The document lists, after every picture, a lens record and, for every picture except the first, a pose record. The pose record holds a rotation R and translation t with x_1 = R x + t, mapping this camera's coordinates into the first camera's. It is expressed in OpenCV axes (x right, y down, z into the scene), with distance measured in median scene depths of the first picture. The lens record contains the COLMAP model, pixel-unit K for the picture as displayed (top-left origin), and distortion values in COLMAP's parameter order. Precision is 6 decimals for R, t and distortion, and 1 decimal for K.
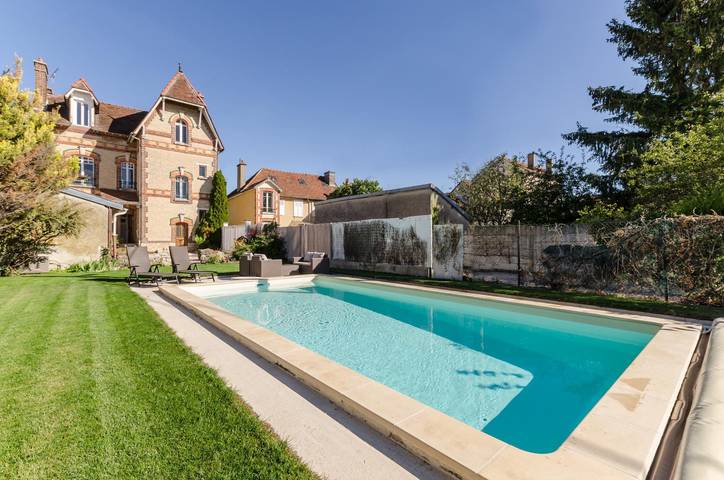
lens RADIAL K [[326.2, 0, 362.0], [0, 326.2, 242.1], [0, 0, 1]] dist [-0.001872, -0.000406]
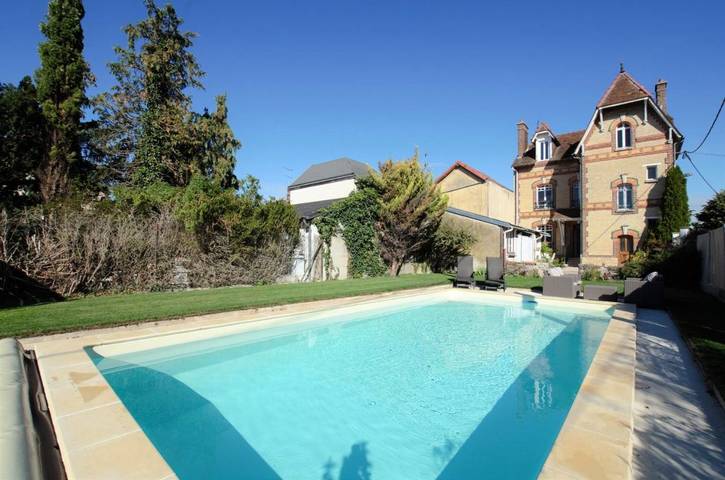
lens RADIAL K [[313.3, 0, 362.5], [0, 313.3, 239.1], [0, 0, 1]] dist [-0.017068, 0.000013]
pose [[0.142225, -0.036193, -0.989172, 0.187589], [-0.023439, 0.998928, -0.039920, 0.001493], [0.989557, 0.028862, 0.141224, 0.166161]]
